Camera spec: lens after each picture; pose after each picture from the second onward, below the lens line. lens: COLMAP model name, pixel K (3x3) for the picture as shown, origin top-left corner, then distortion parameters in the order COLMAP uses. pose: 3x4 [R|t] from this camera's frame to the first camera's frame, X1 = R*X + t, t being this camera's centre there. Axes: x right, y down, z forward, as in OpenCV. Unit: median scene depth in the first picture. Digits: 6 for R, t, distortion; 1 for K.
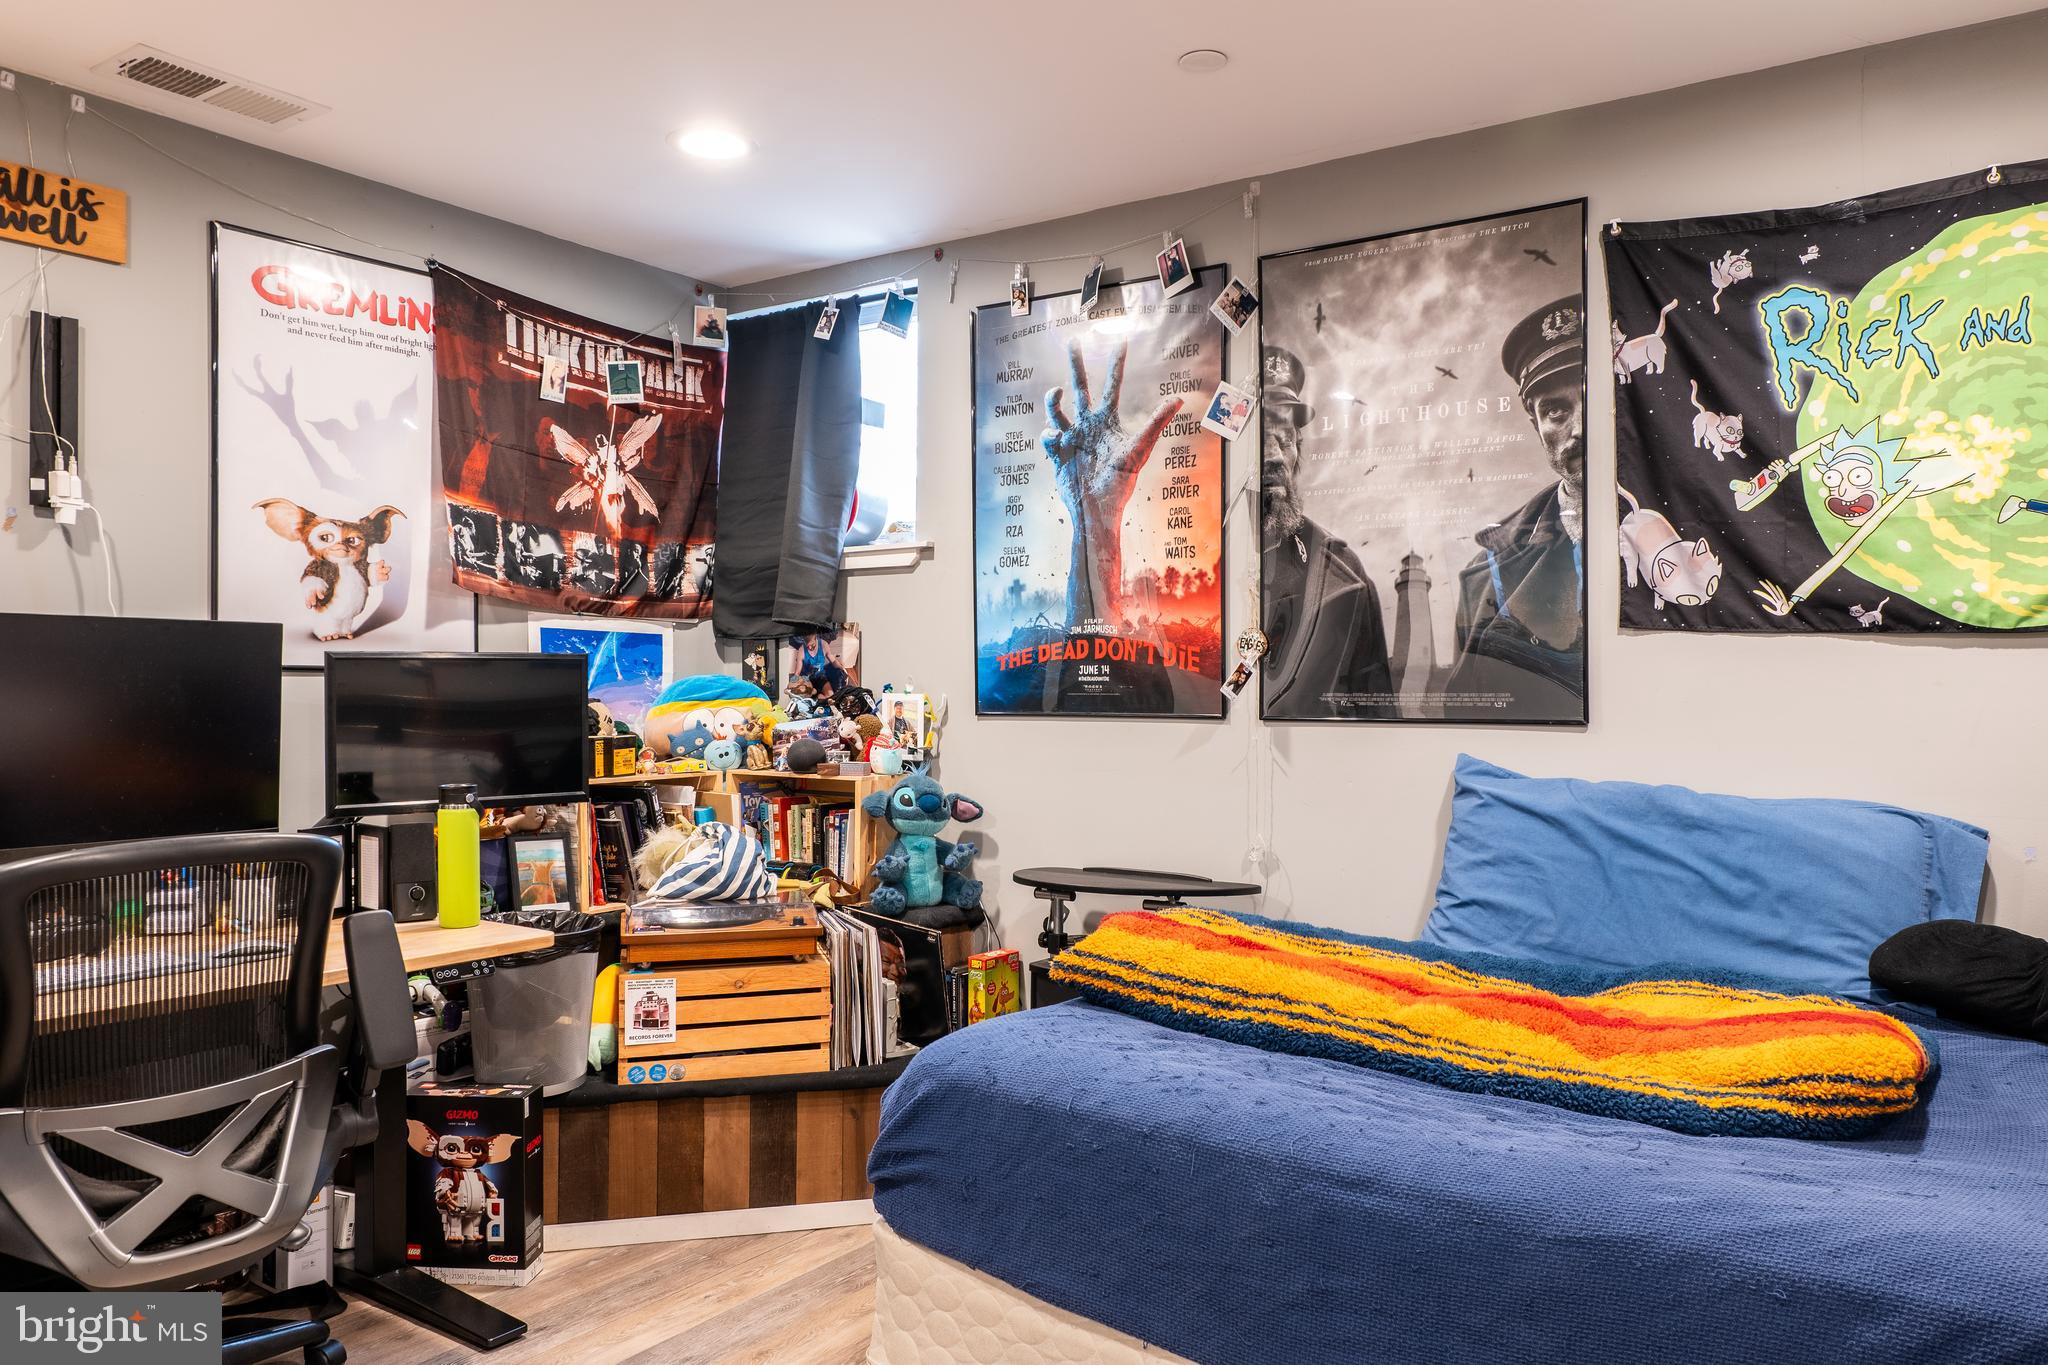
lens RADIAL K [[1463.6, 0, 1021.6], [0, 1463.6, 687.1], [0, 0, 1]] dist [0.003472, 0.001725]
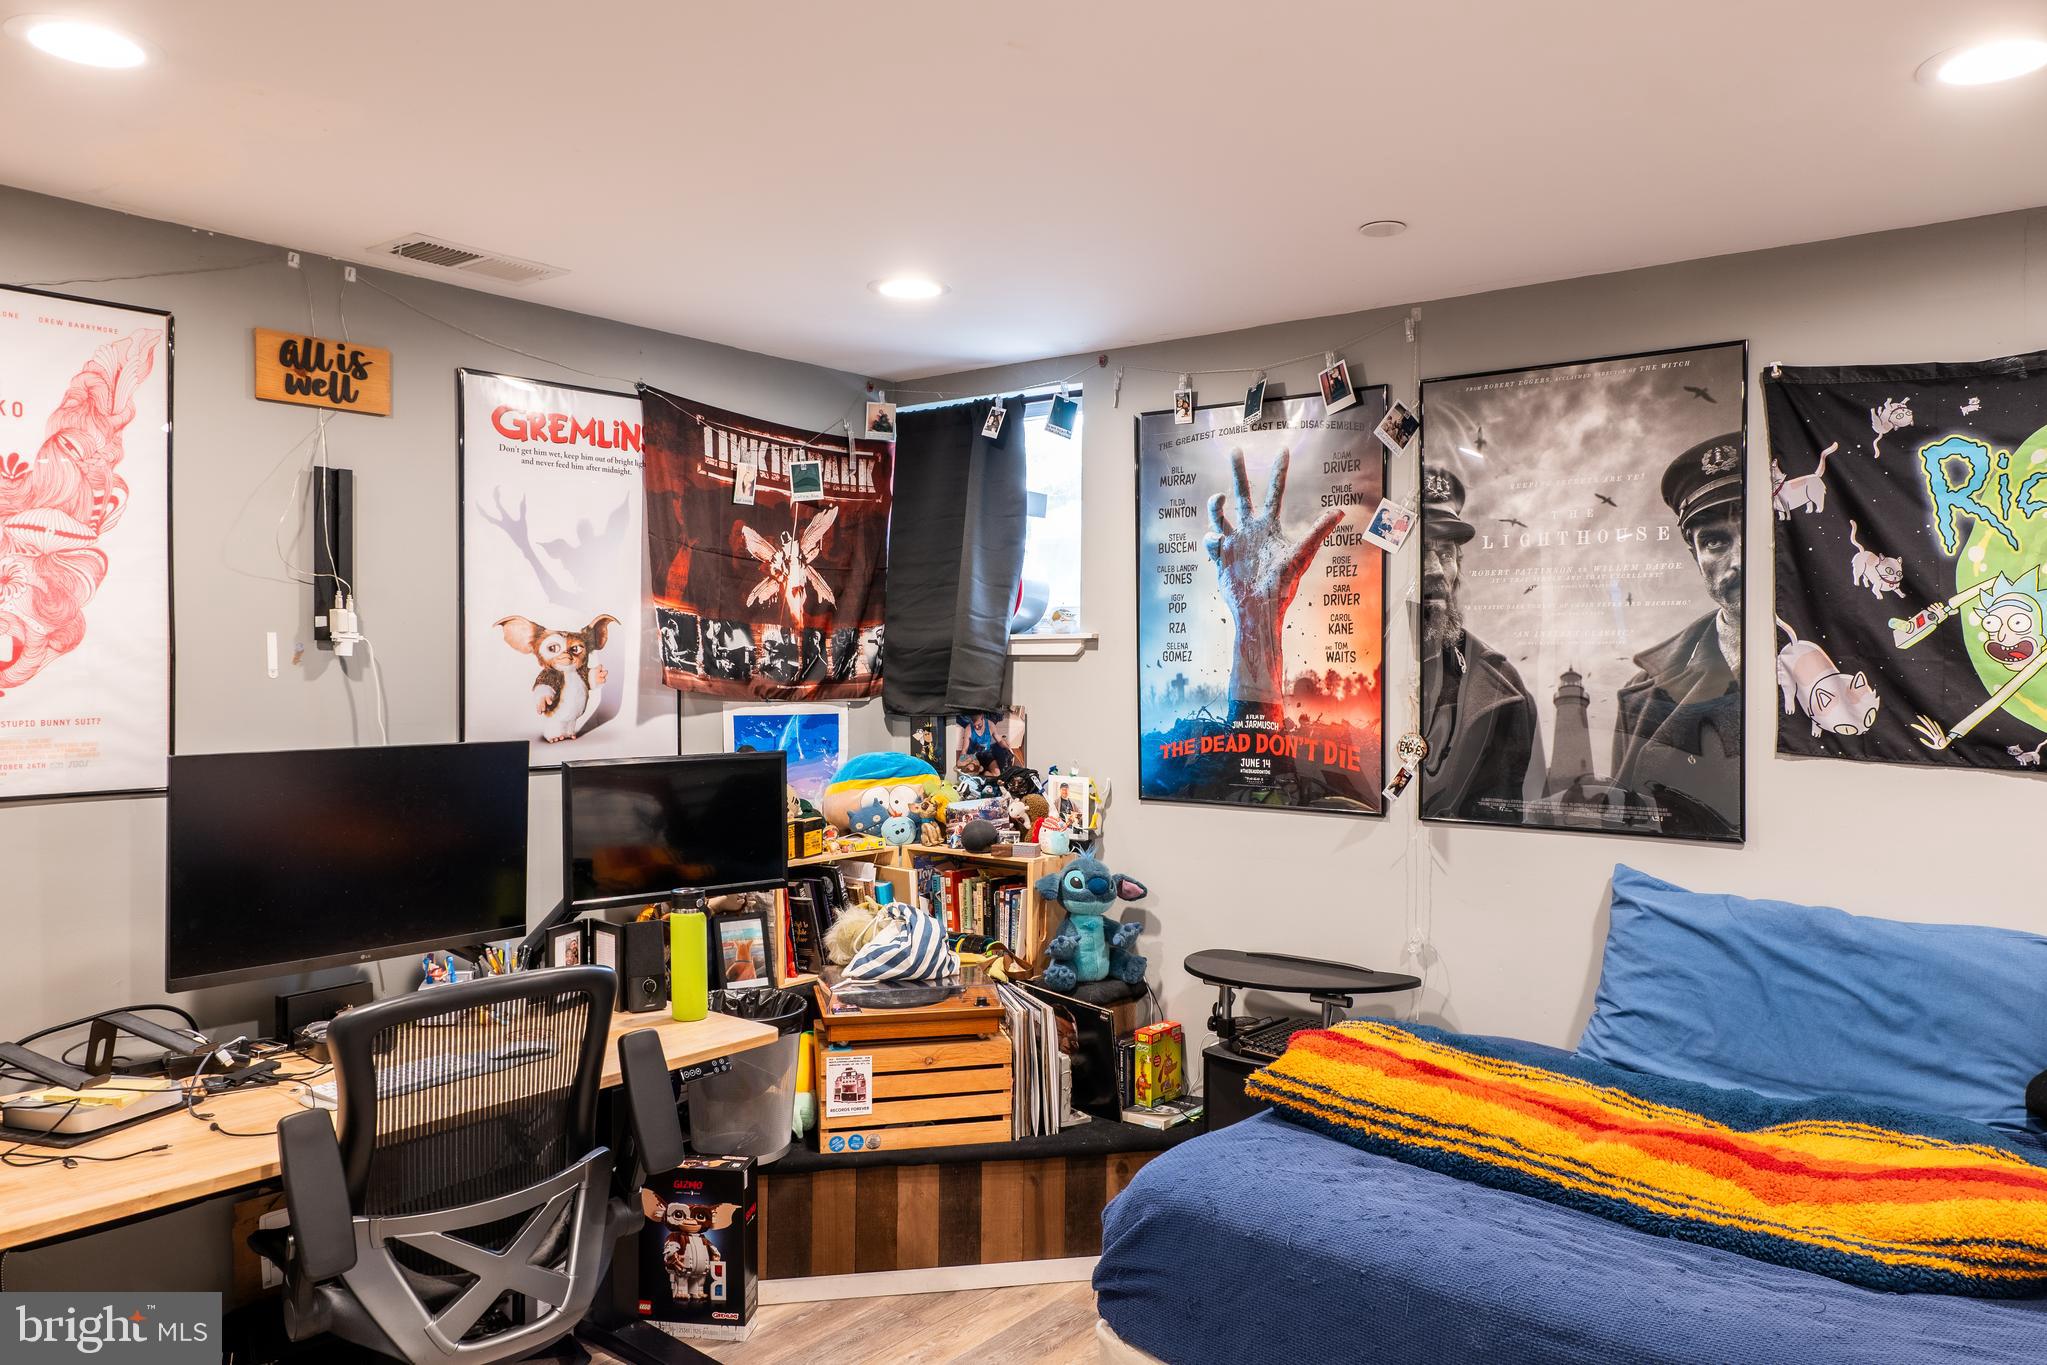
lens RADIAL K [[1462.9, 0, 1021.1], [0, 1462.9, 683.9], [0, 0, 1]] dist [0.003472, 0.001725]
pose [[0.998345, 0.001555, -0.057493, -0.068582], [-0.000653, 0.999876, 0.015702, -0.099504], [0.057510, -0.015639, 0.998222, -0.075032]]
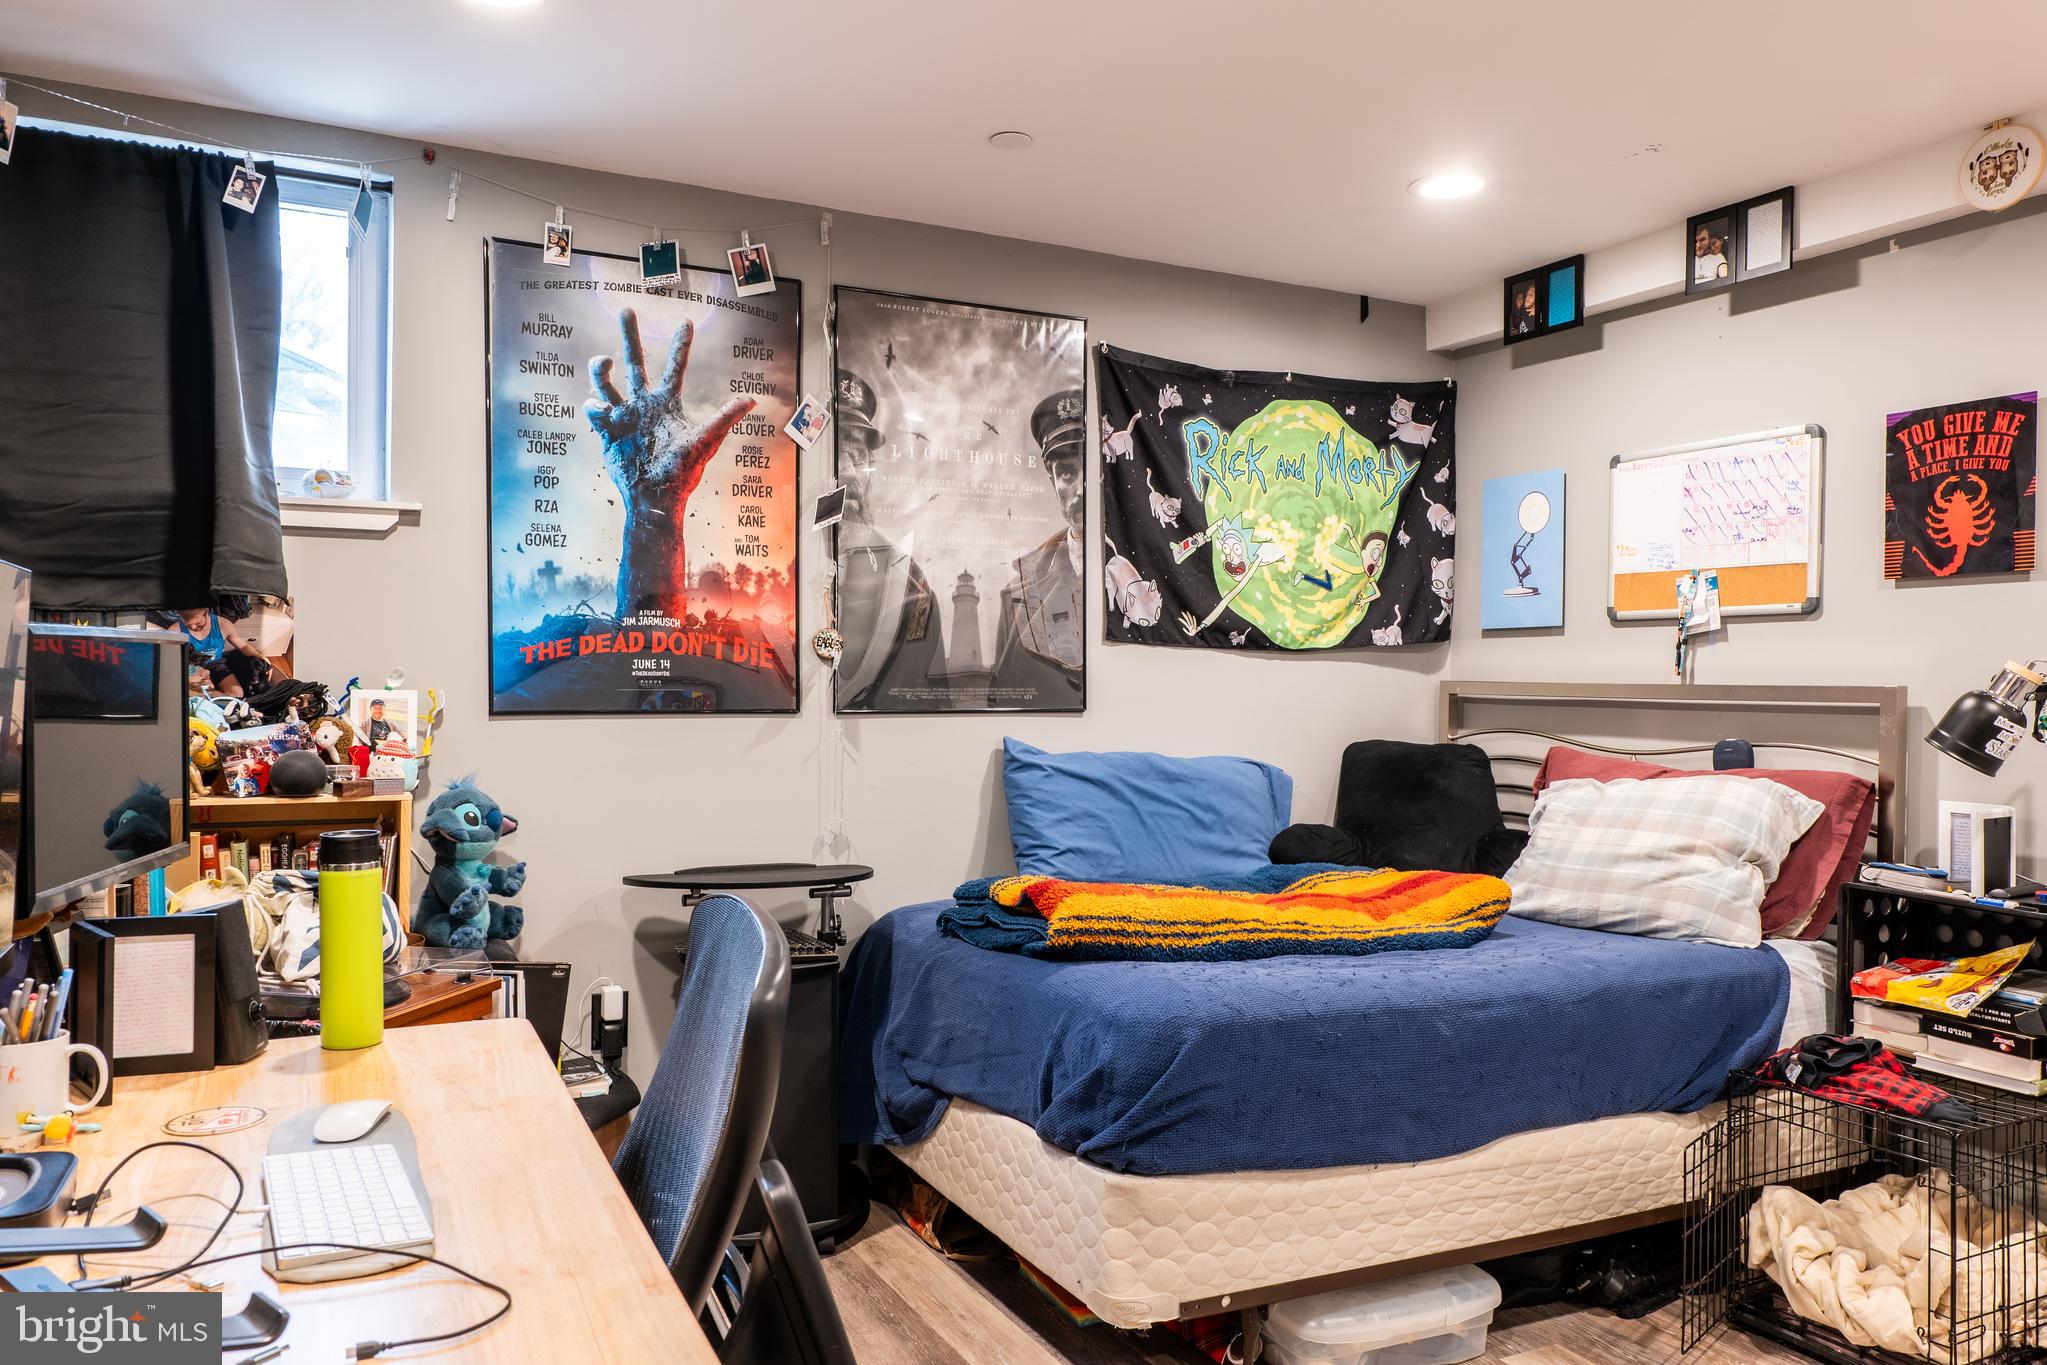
lens RADIAL K [[1462.9, 0, 1030.7], [0, 1462.9, 684.2], [0, 0, 1]] dist [0.003472, 0.001725]
pose [[0.471767, -0.002391, 0.881720, -0.782035], [-0.004748, 0.999975, 0.005253, -0.005756], [-0.881710, -0.006665, 0.471744, 0.390634]]
